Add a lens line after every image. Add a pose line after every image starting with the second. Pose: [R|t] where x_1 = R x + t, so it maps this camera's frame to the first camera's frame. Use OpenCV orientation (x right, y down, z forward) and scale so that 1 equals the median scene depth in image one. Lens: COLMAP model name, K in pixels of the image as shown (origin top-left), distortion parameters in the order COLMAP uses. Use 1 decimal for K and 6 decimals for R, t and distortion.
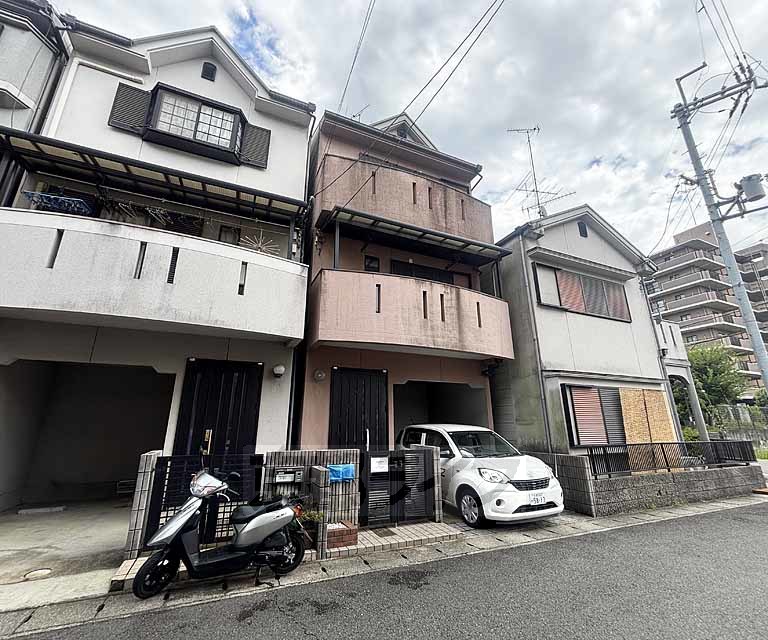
lens RADIAL K [[339.4, 0, 384.0], [0, 339.4, 320.0], [0, 0, 1]] dist [0.001437, -0.000212]
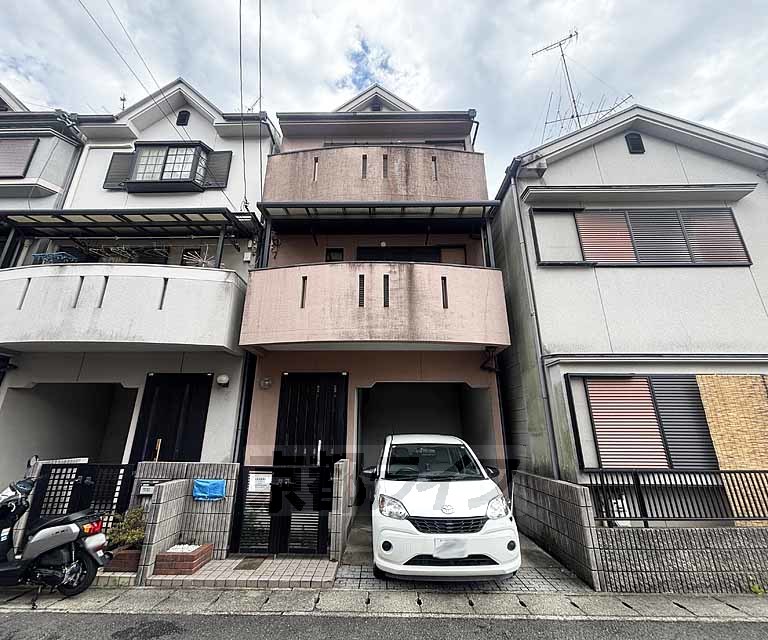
lens RADIAL K [[339.4, 0, 384.0], [0, 339.4, 320.0], [0, 0, 1]] dist [0.001437, -0.000212]
pose [[0.908026, -0.129307, -0.398457, 0.479692], [0.120725, 0.991588, -0.046676, 0.069946], [0.401141, -0.005721, 0.915999, 0.244957]]
